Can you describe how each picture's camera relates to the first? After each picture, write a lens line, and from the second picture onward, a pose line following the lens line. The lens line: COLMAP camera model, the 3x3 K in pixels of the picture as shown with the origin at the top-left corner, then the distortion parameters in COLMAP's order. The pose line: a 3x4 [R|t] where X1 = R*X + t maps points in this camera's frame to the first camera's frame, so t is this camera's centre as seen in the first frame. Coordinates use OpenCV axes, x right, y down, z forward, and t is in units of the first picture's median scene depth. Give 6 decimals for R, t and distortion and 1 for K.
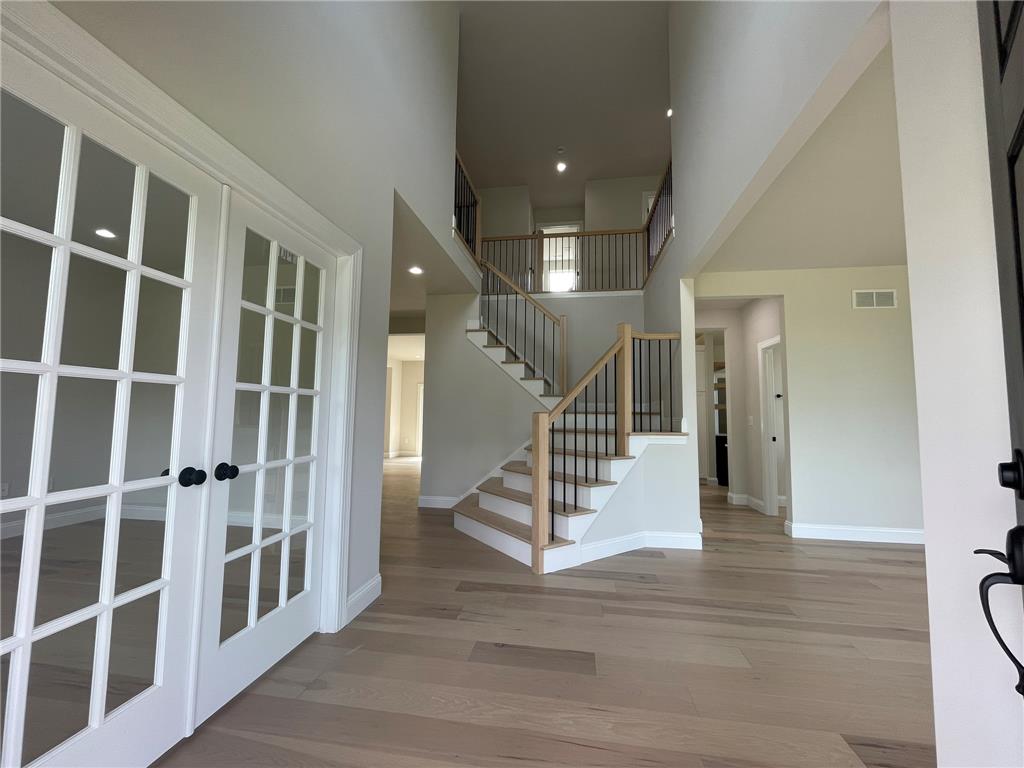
lens RADIAL K [[416.0, 0, 512.0], [0, 416.0, 384.0], [0, 0, 1]] dist [-0.002809, 0.000145]
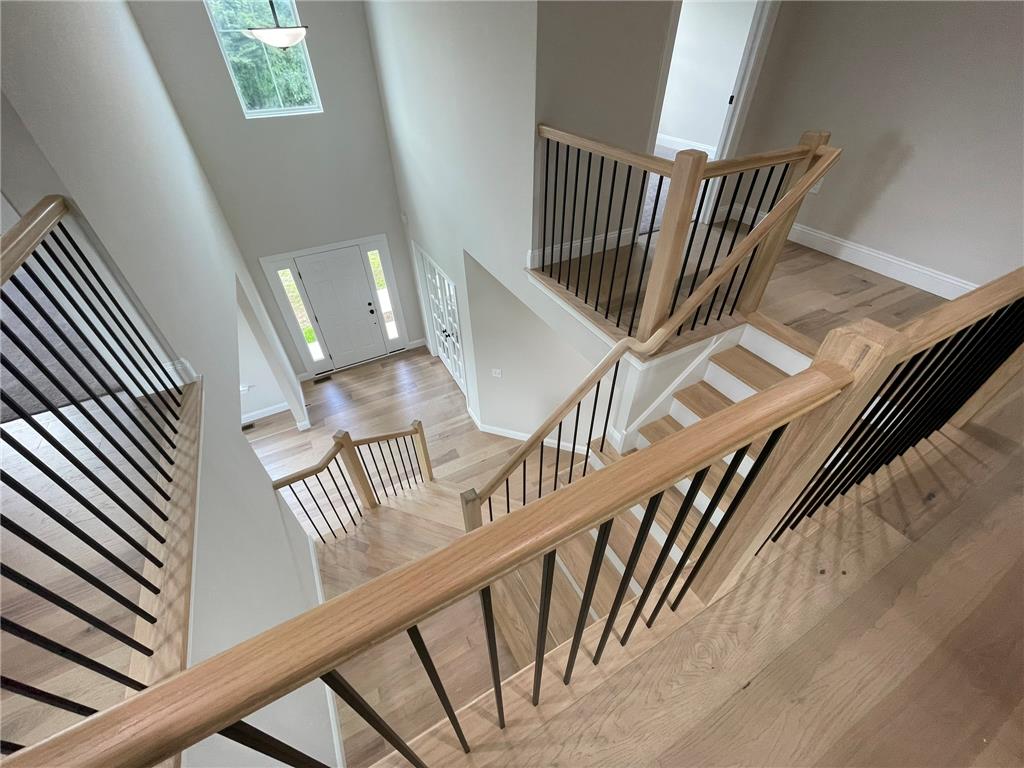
lens RADIAL K [[416.0, 0, 512.0], [0, 416.0, 384.0], [0, 0, 1]] dist [-0.002809, 0.000145]
pose [[-0.799190, 0.392187, -0.455505, 0.344576], [0.050033, 0.798587, 0.599796, -0.755905], [0.598993, 0.456560, -0.657845, 1.784585]]
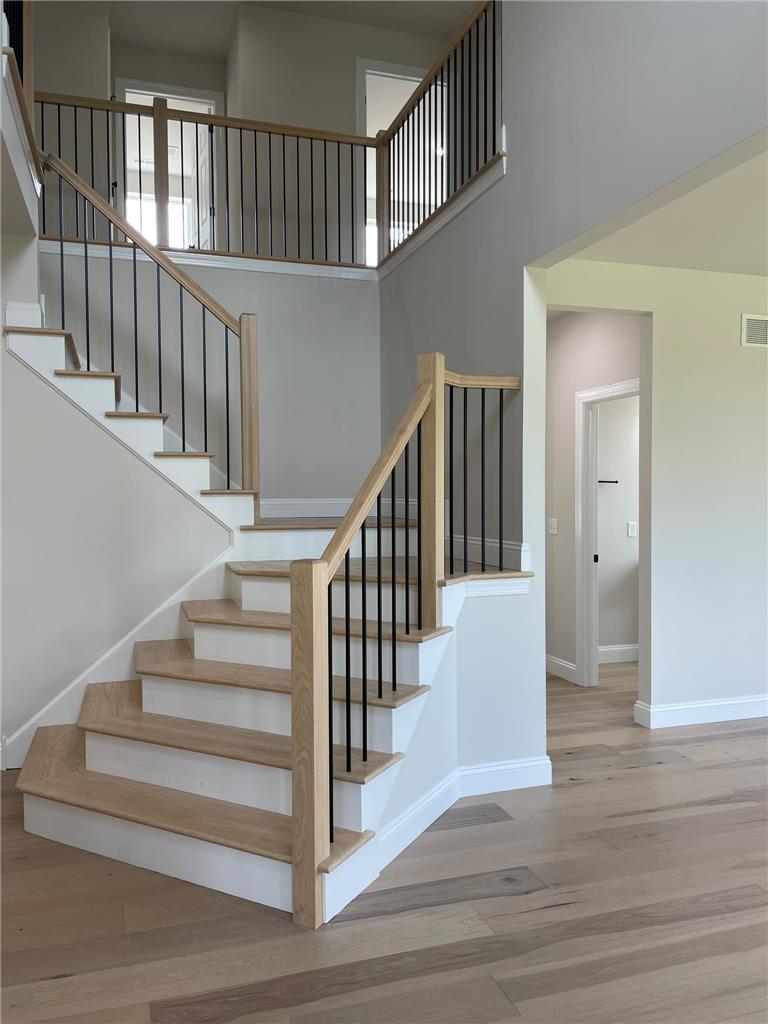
lens RADIAL K [[788.3, 0, 384.0], [0, 788.3, 512.0], [0, 0, 1]] dist [0.058052, -0.008924]
pose [[0.890171, -0.029272, 0.454685, -0.198966], [-0.018269, 0.994838, 0.099814, -0.054608], [-0.455260, -0.097158, 0.885041, 0.212019]]
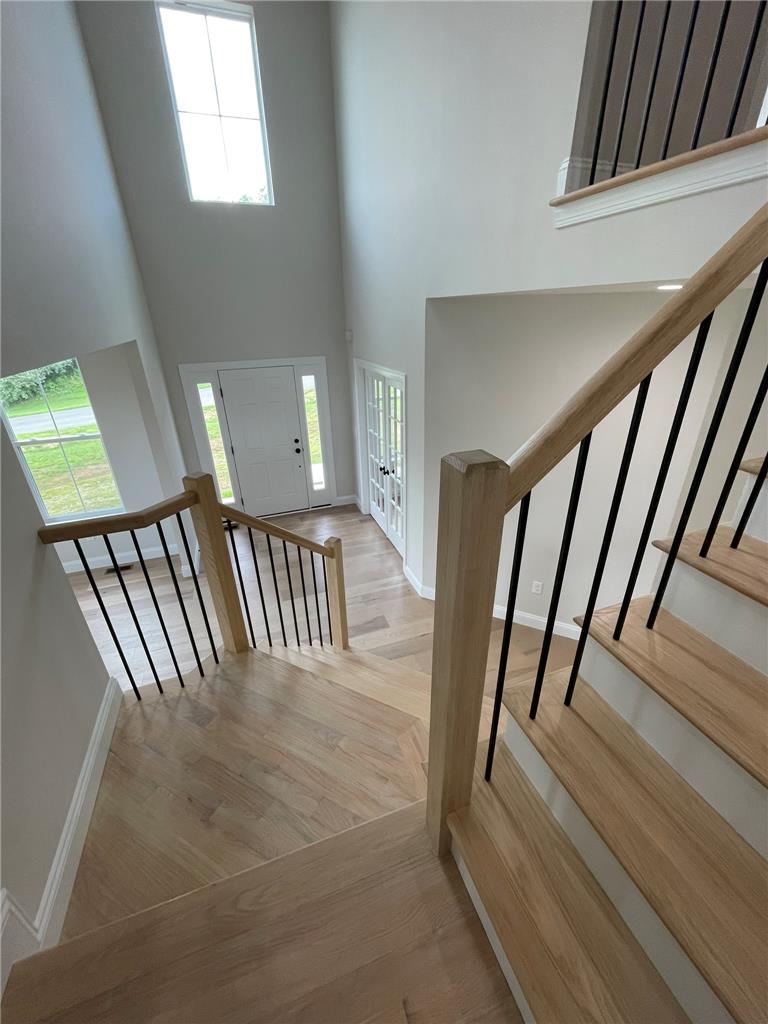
lens RADIAL K [[415.3, 0, 384.0], [0, 415.3, 512.0], [0, 0, 1]] dist [-0.001395, -0.000324]
pose [[-0.879635, 0.210950, -0.426313, 0.298424], [0.046395, 0.930053, 0.364485, -0.272077], [0.473382, 0.300835, -0.827894, 1.546348]]
